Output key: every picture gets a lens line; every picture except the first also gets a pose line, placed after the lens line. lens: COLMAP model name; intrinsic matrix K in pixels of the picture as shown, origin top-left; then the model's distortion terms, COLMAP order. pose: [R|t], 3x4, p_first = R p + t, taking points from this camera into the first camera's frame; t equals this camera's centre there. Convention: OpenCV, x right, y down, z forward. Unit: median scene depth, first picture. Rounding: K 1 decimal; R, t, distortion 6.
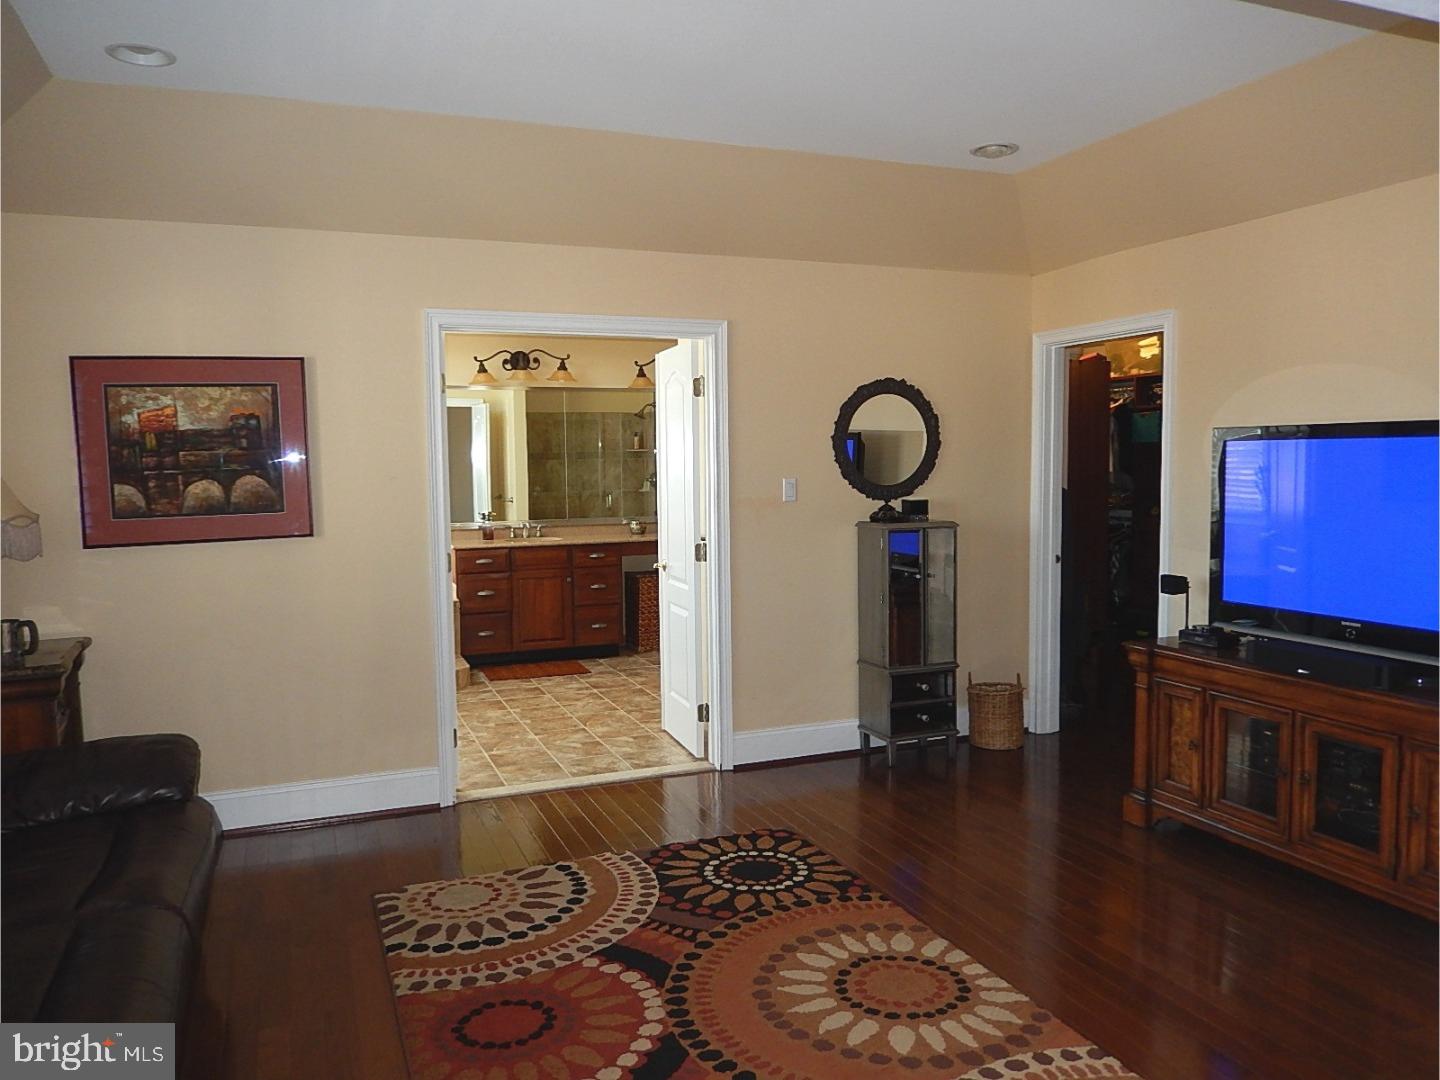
lens RADIAL K [[1094.3, 0, 720.0], [0, 1094.3, 540.0], [0, 0, 1]] dist [-0.003497, 0.002098]
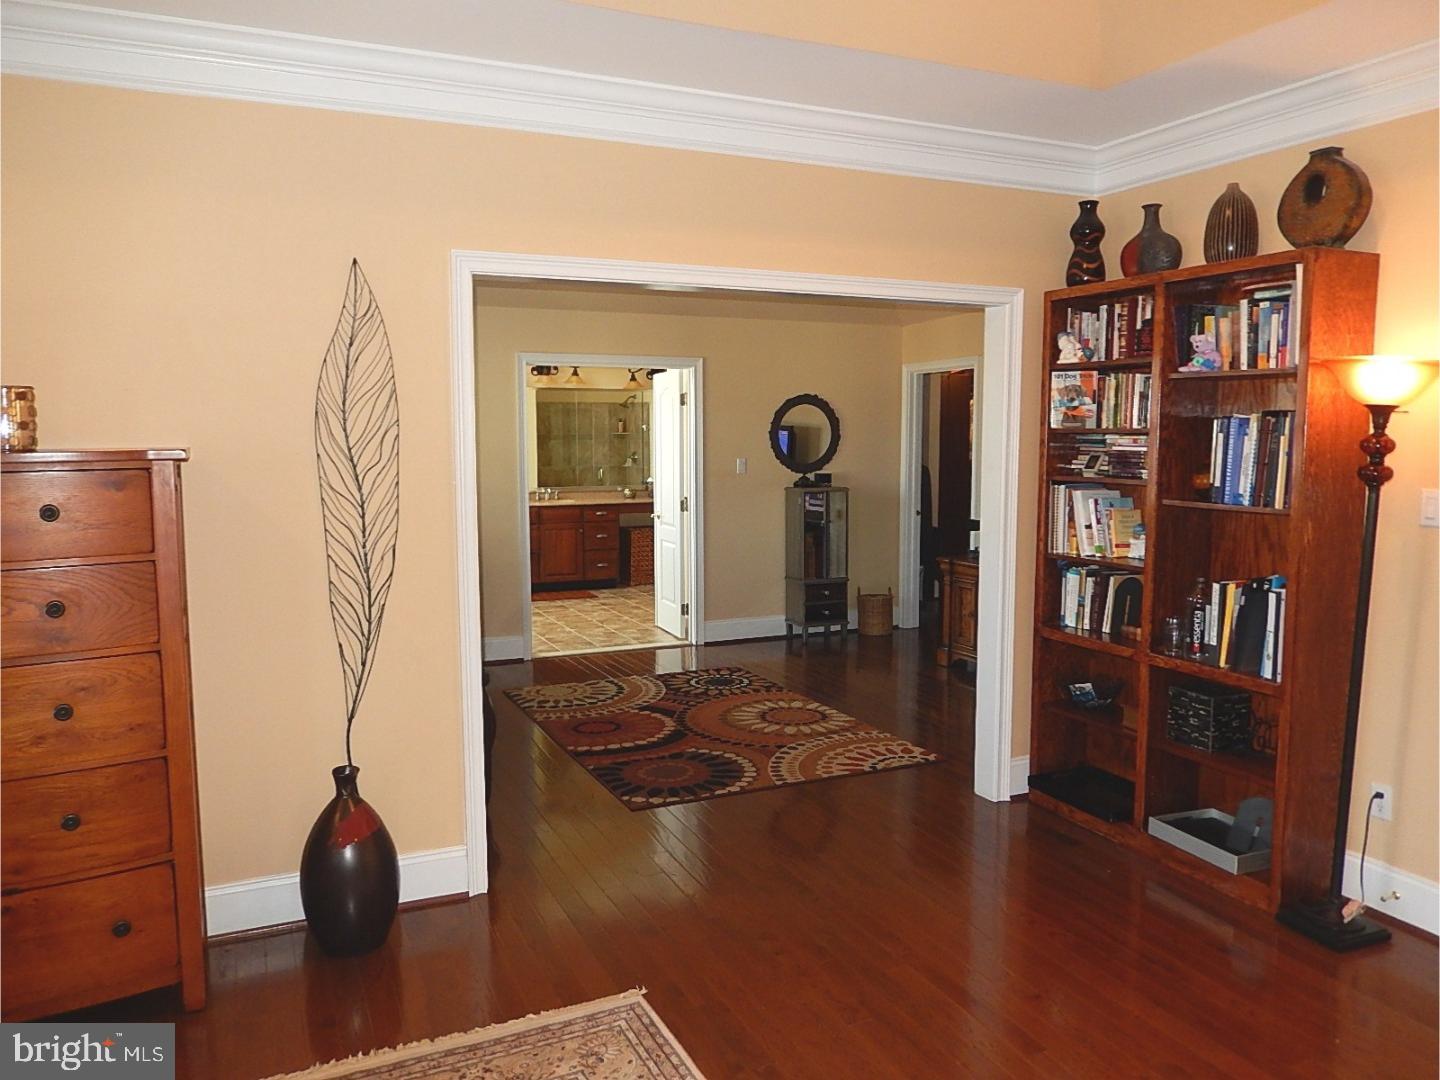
lens RADIAL K [[1094.3, 0, 720.0], [0, 1094.3, 540.0], [0, 0, 1]] dist [-0.003497, 0.002098]
pose [[0.999240, 0.005956, 0.038515, -0.025428], [-0.006777, 0.999752, 0.021211, 0.026048], [-0.038379, -0.021456, 0.999033, -0.540178]]
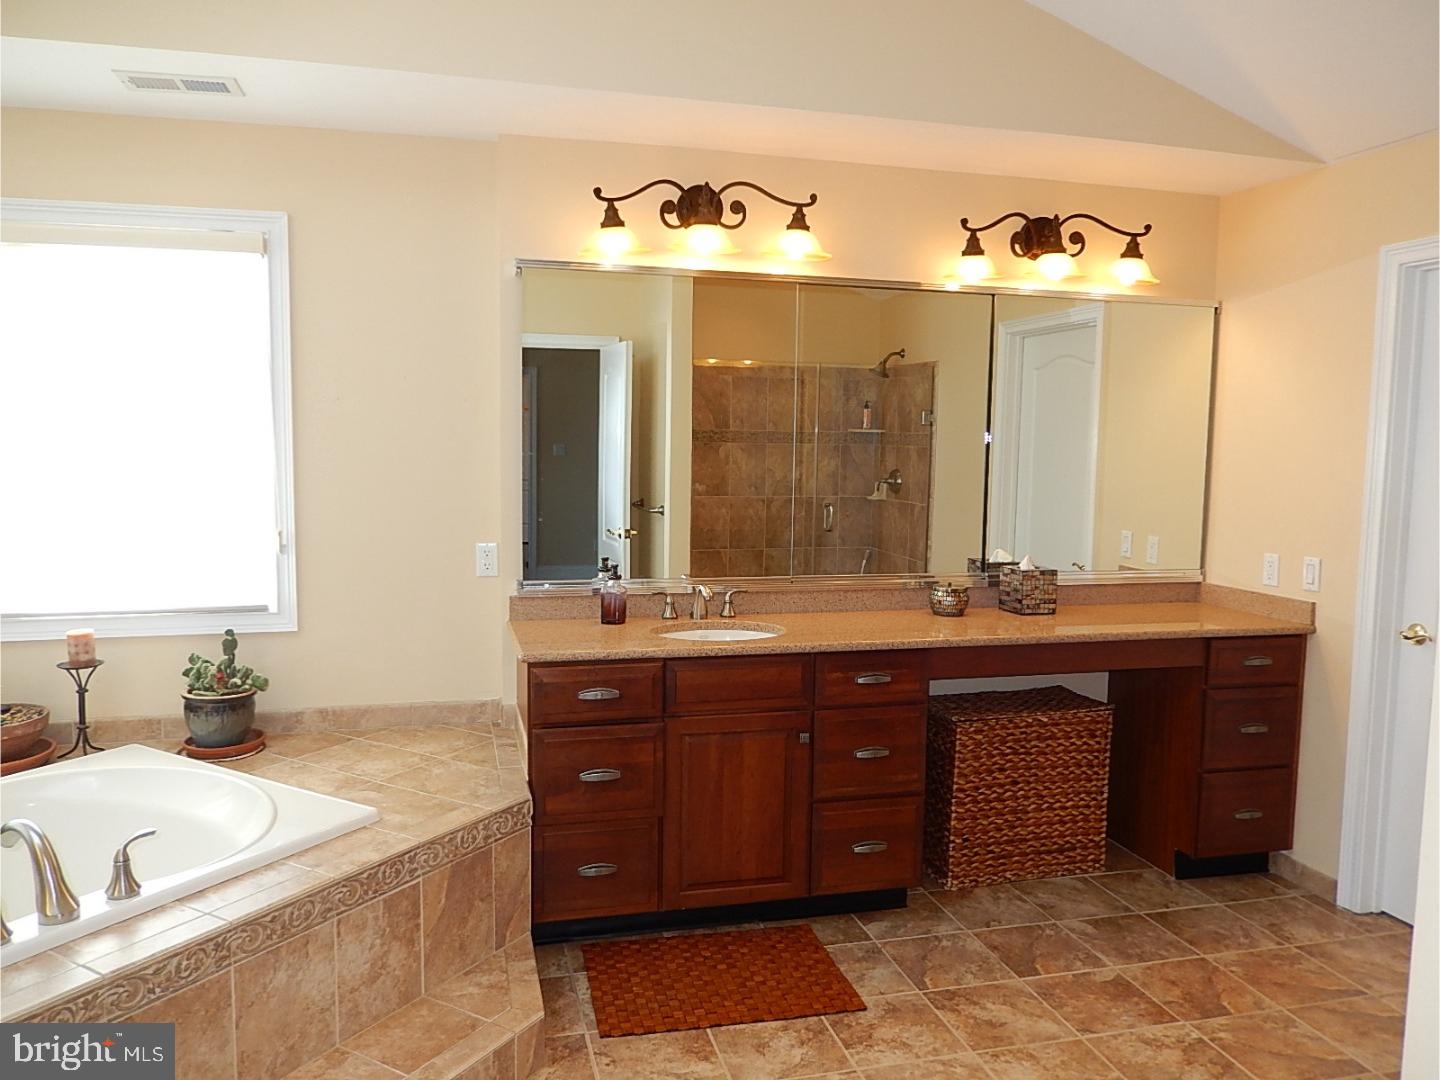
lens RADIAL K [[1094.3, 0, 720.0], [0, 1094.3, 540.0], [0, 0, 1]] dist [-0.003497, 0.002098]
pose [[0.991581, 0.035925, -0.124406, -0.177687], [-0.034697, 0.999326, 0.012022, -0.059300], [0.124754, -0.007605, 0.992159, 0.871536]]
